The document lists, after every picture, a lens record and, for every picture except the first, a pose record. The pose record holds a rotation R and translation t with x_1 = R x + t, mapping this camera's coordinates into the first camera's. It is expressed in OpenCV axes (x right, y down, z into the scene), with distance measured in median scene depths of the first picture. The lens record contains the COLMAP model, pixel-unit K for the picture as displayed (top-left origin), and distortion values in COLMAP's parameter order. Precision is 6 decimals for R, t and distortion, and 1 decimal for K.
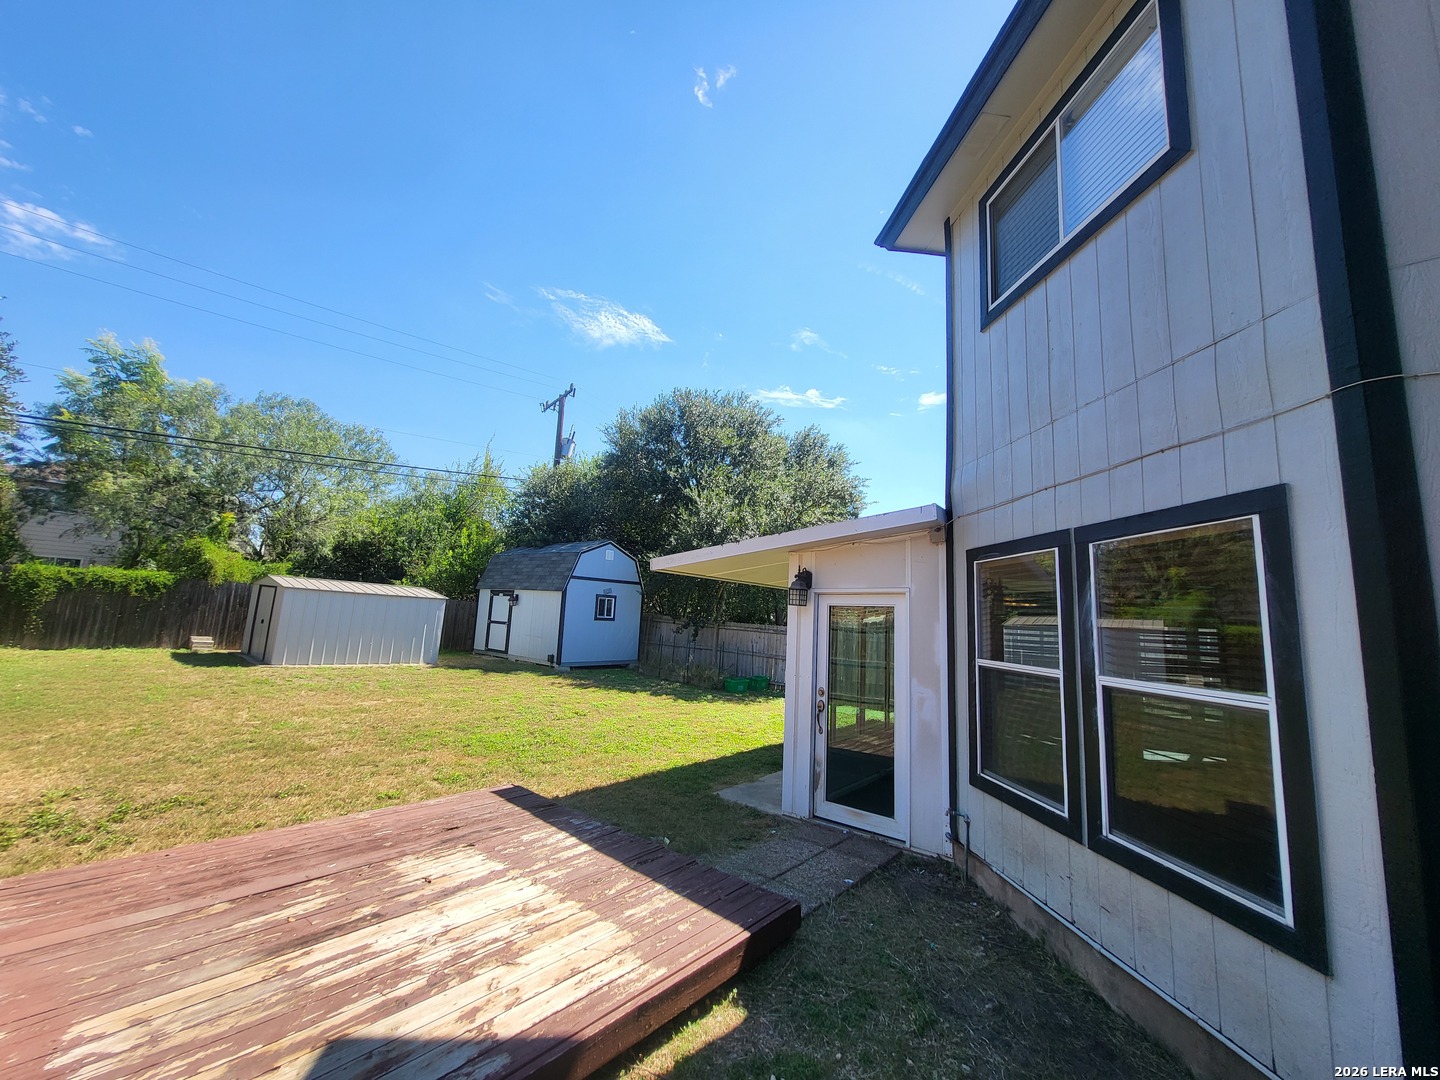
lens RADIAL K [[569.1, 0, 720.0], [0, 569.1, 540.0], [0, 0, 1]] dist [0.000362, 0.000148]
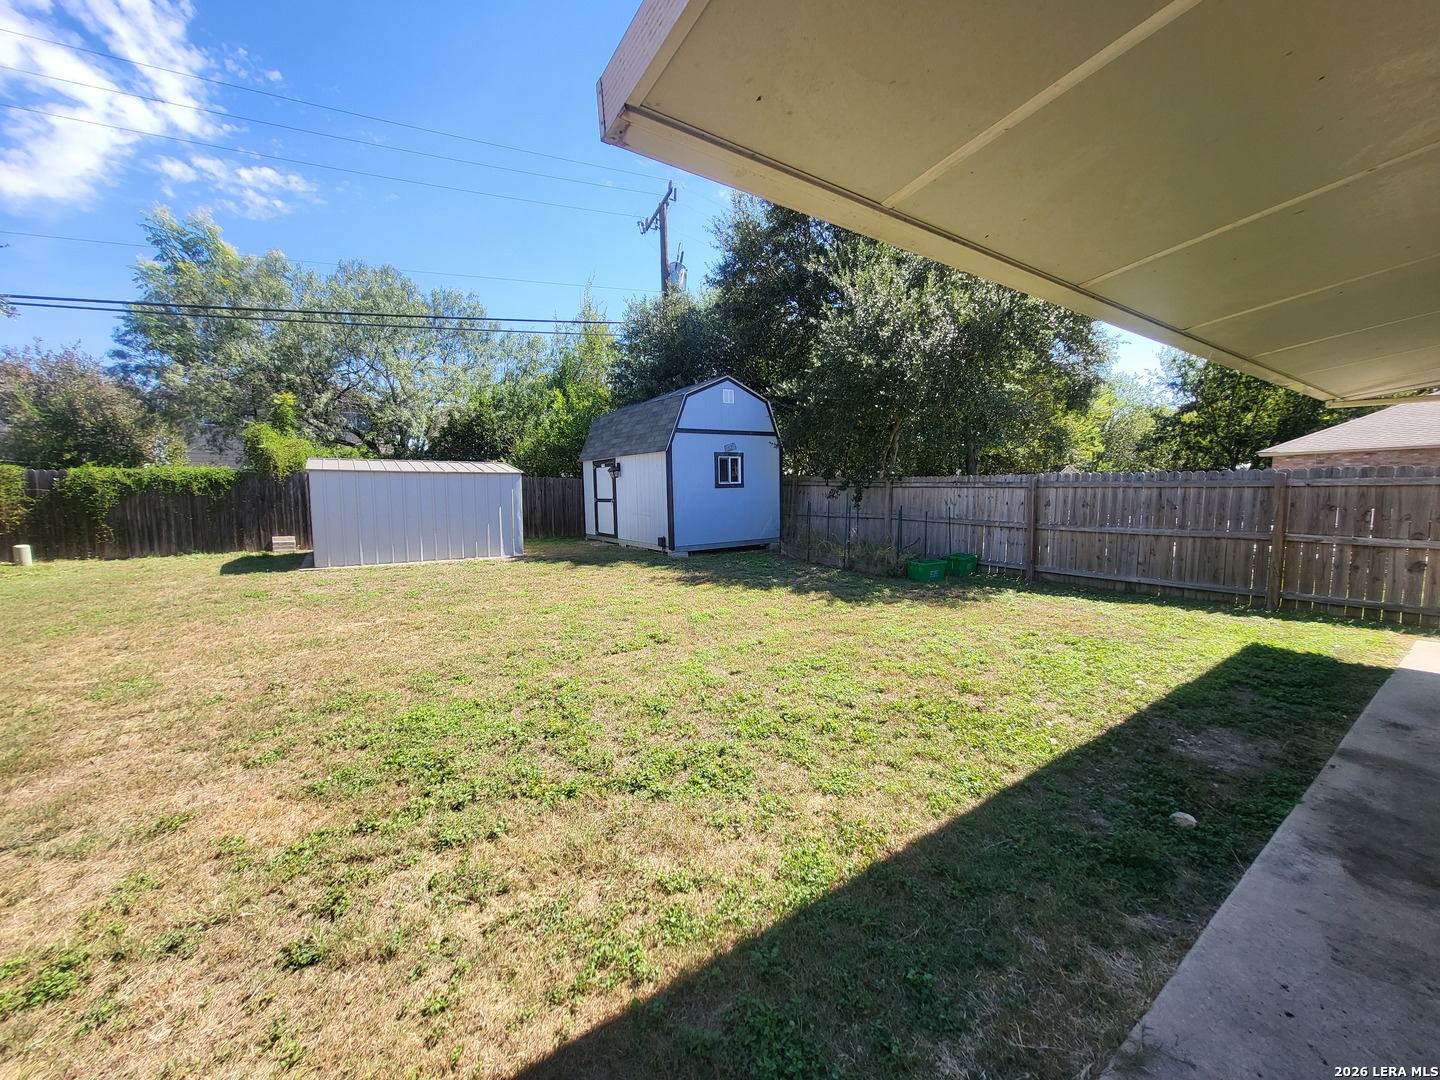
lens RADIAL K [[569.1, 0, 720.0], [0, 569.1, 540.0], [0, 0, 1]] dist [0.000362, 0.000148]
pose [[0.958312, -0.046196, -0.281963, -0.011884], [0.106373, 0.973587, 0.202024, 0.058665], [0.265183, -0.223595, 0.937914, 0.300861]]
